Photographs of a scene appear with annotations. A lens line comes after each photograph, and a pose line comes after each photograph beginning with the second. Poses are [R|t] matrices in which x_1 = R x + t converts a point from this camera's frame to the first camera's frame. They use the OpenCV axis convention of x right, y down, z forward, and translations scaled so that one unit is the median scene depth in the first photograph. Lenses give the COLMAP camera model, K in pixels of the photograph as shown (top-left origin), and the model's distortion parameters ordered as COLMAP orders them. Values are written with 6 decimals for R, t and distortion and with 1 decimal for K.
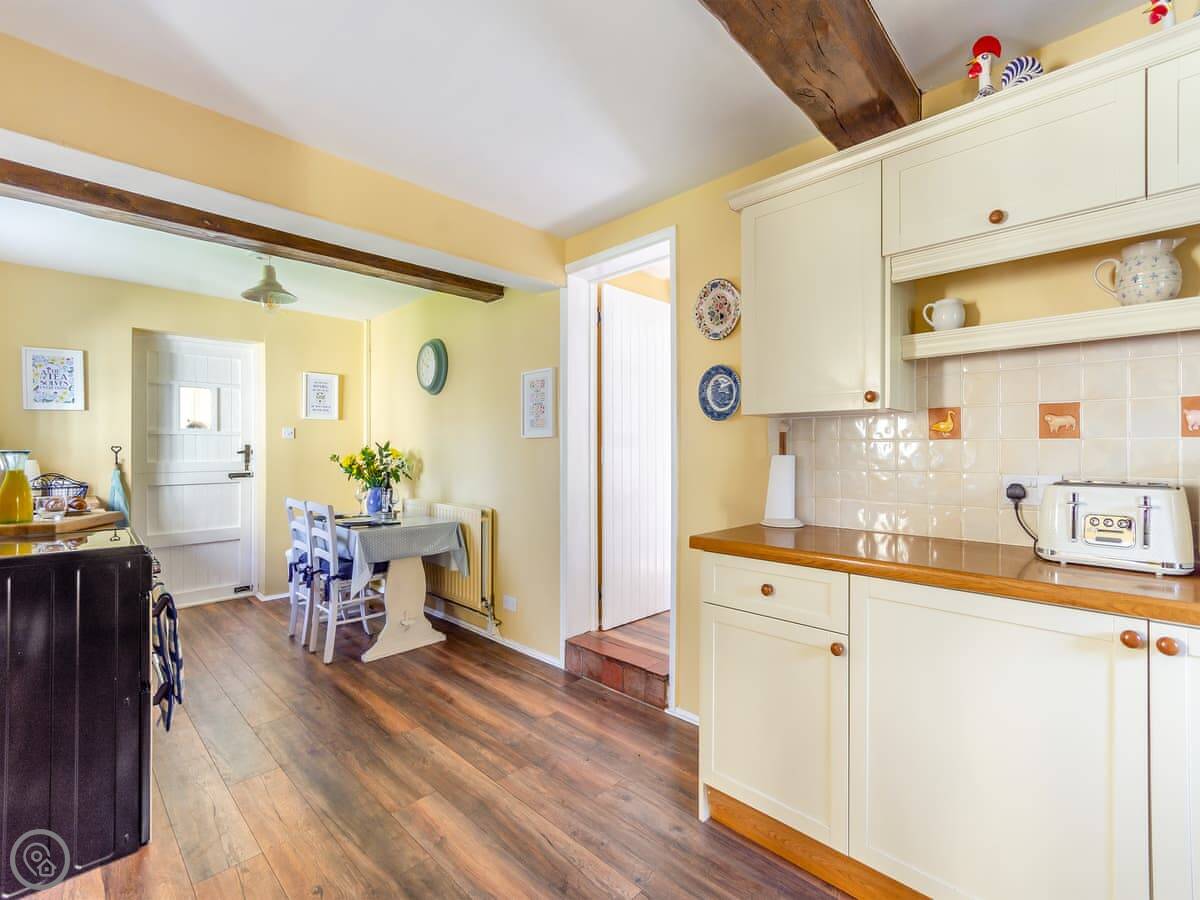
lens RADIAL K [[540.7, 0, 597.8], [0, 540.7, 449.3], [0, 0, 1]] dist [0.006235, 0.001511]
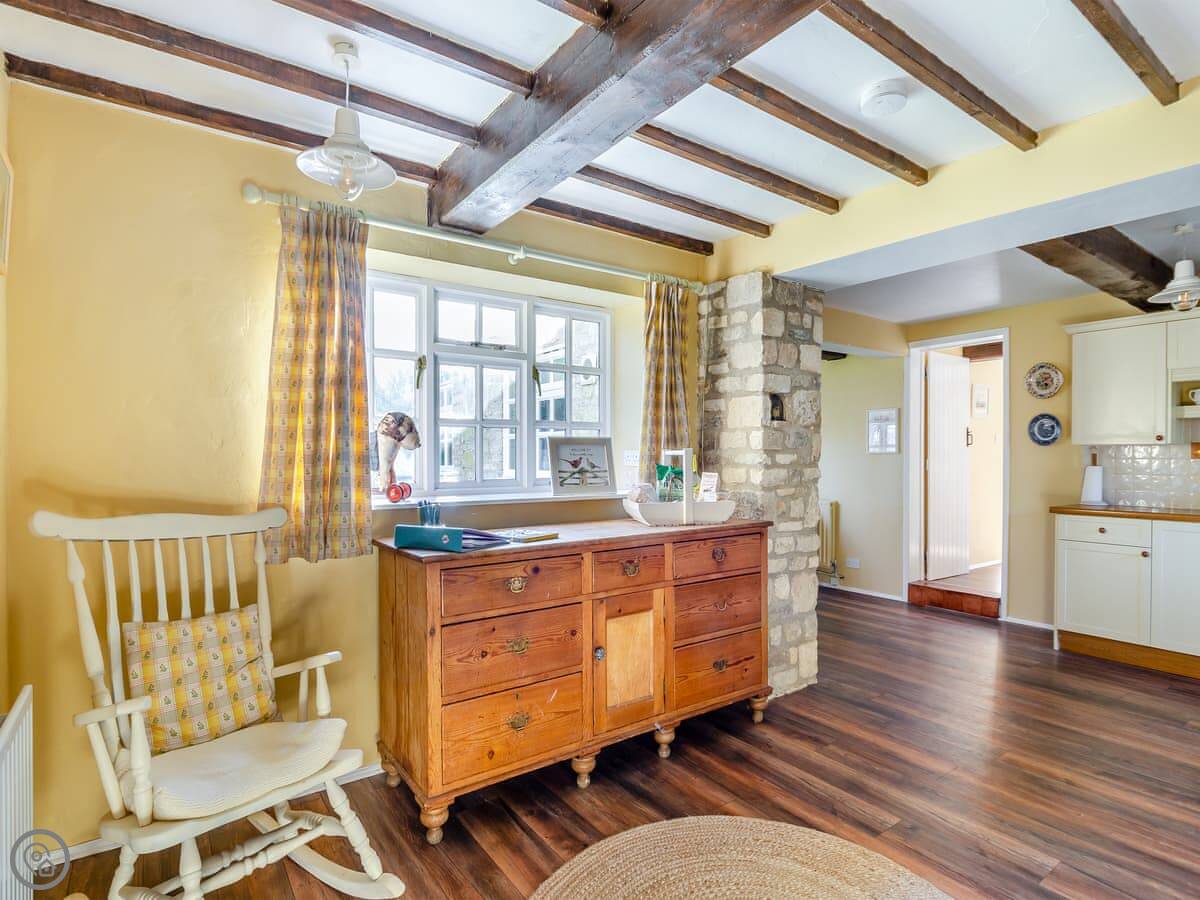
lens RADIAL K [[601.3, 0, 600.7], [0, 601.3, 460.0], [0, 0, 1]] dist [0.000112, 0.000378]
pose [[0.981924, 0.004851, -0.189215, -0.802009], [-0.003747, 0.999974, 0.006192, -0.014322], [0.189240, -0.005371, 0.981916, -1.148999]]
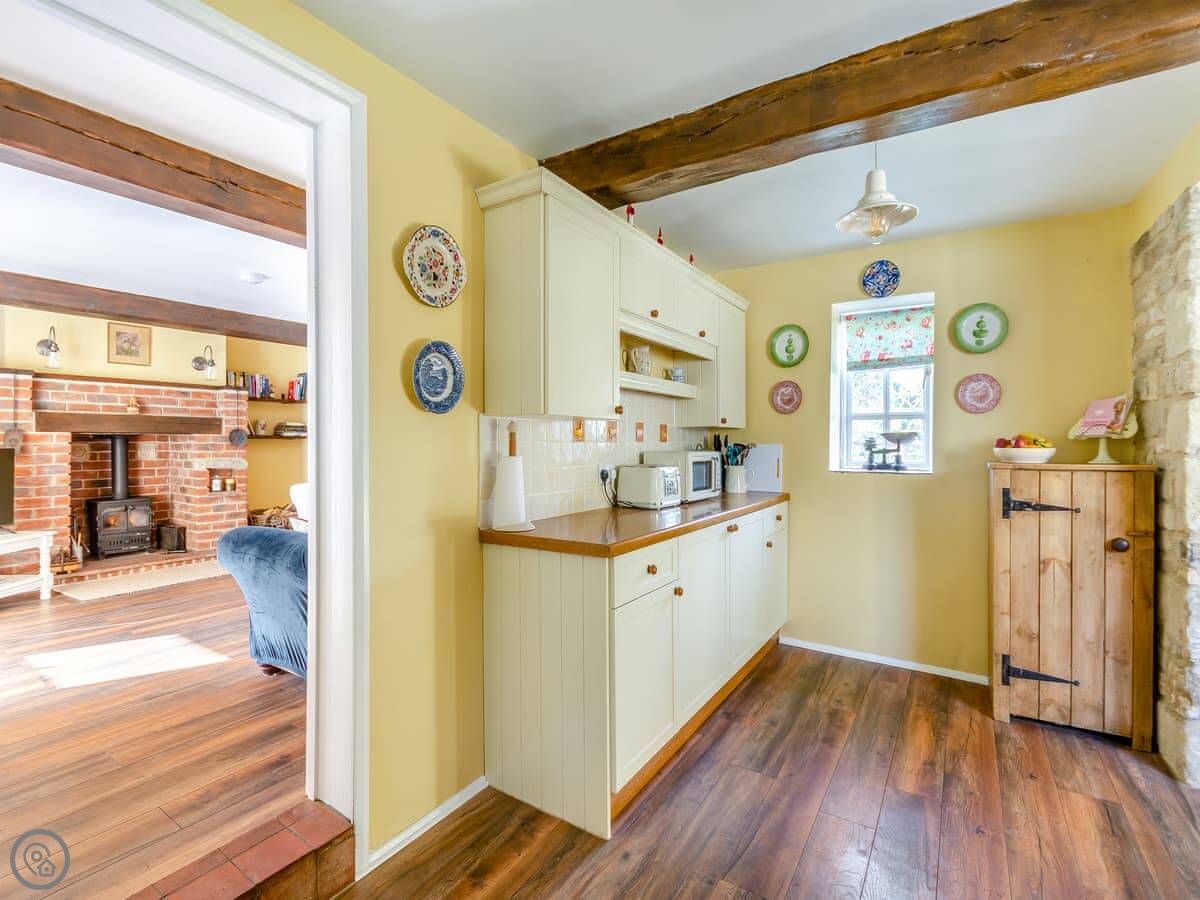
lens RADIAL K [[568.2, 0, 586.8], [0, 568.2, 444.5], [0, 0, 1]] dist [0.000183, -0.005469]
pose [[-0.187378, -0.003843, 0.982280, -0.606842], [-0.000488, 0.999993, 0.003820, -0.012540], [-0.982288, 0.000236, -0.187378, 0.948993]]
